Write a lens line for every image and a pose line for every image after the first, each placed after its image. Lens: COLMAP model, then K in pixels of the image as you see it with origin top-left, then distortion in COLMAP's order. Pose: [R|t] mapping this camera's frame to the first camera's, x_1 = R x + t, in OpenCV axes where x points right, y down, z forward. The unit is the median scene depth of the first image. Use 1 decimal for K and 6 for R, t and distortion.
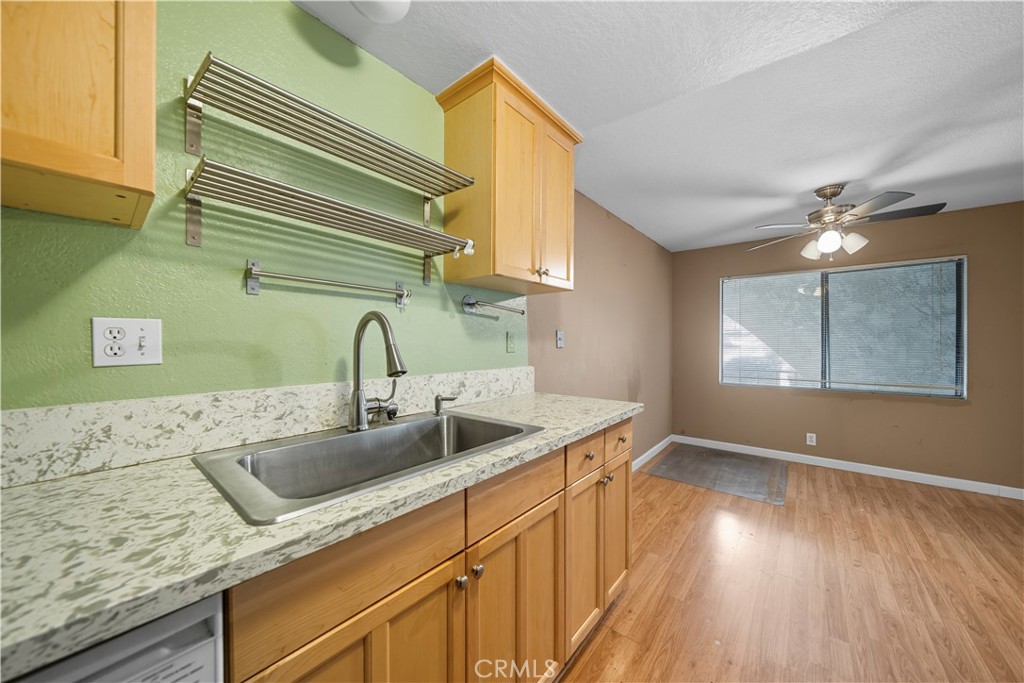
lens RADIAL K [[355.0, 0, 512.3], [0, 355.0, 344.6], [0, 0, 1]] dist [-0.001992, -0.000018]
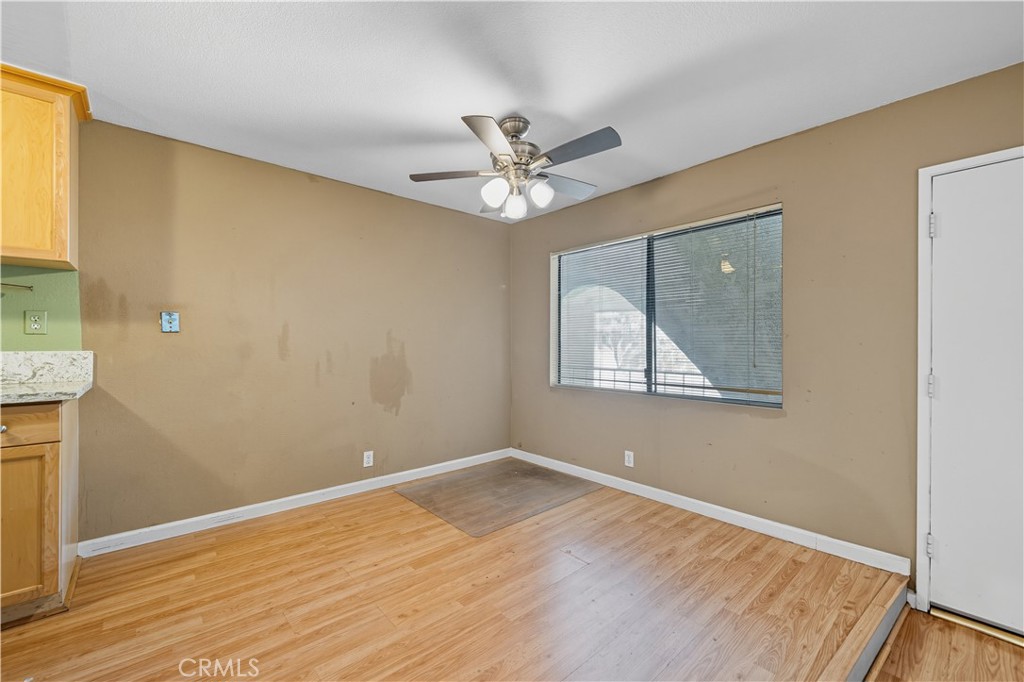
lens RADIAL K [[407.1, 0, 511.3], [0, 407.1, 345.9], [0, 0, 1]] dist [-0.001872, -0.000231]
pose [[0.988239, 0.002771, -0.152889, 1.017814], [-0.003176, 0.999992, -0.002402, 0.038782], [0.152881, 0.002860, 0.988240, 0.135441]]
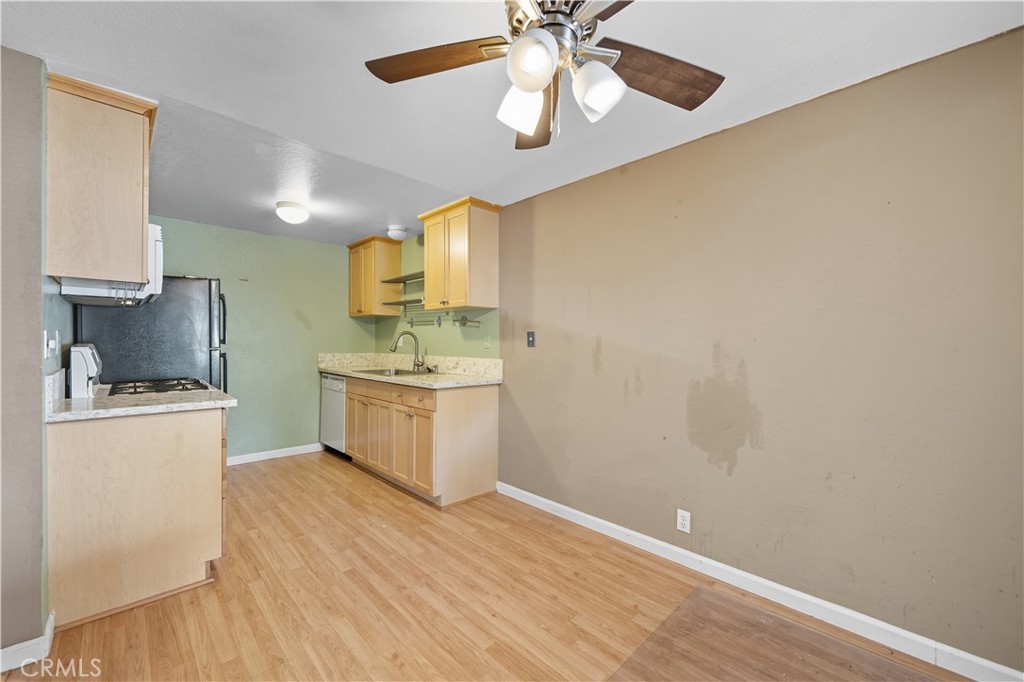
lens RADIAL K [[426.8, 0, 507.1], [0, 426.8, 345.7], [0, 0, 1]] dist [0.000977, -0.000115]
pose [[-0.131694, 0.008728, -0.991252, 1.363148], [-0.009531, 0.999904, 0.010071, -0.006473], [0.991245, 0.010774, -0.131598, 1.012389]]
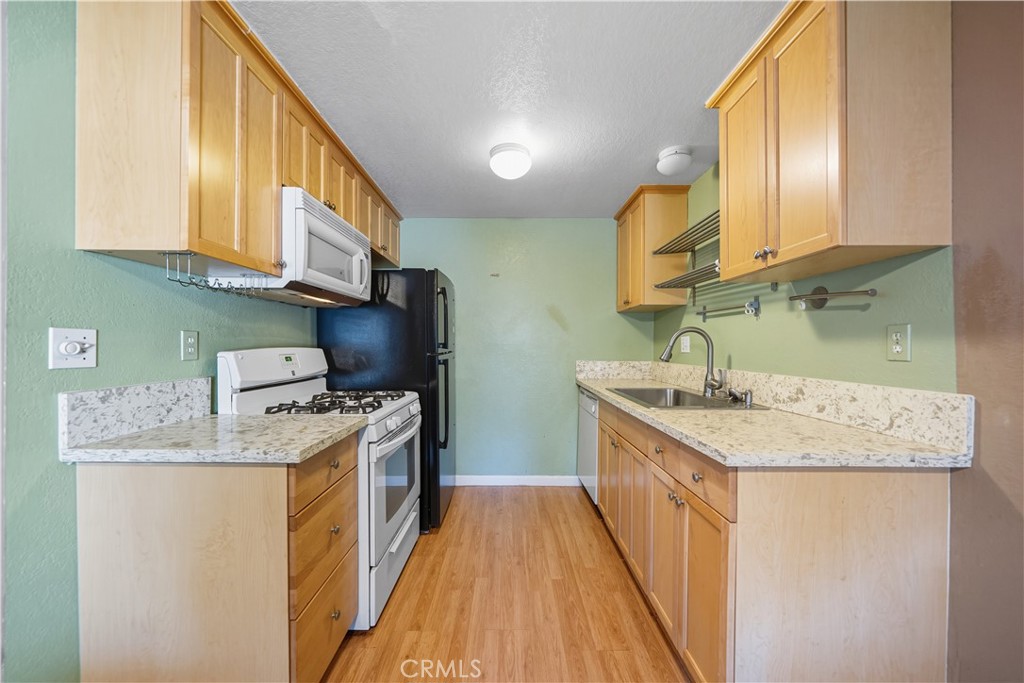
lens RADIAL K [[387.2, 0, 504.8], [0, 387.2, 347.6], [0, 0, 1]] dist [-0.002680, -0.000124]
pose [[-0.775992, 0.001341, -0.630741, 0.673798], [-0.005095, 0.999952, 0.008394, -0.000889], [0.630722, 0.009728, -0.775948, 0.827364]]
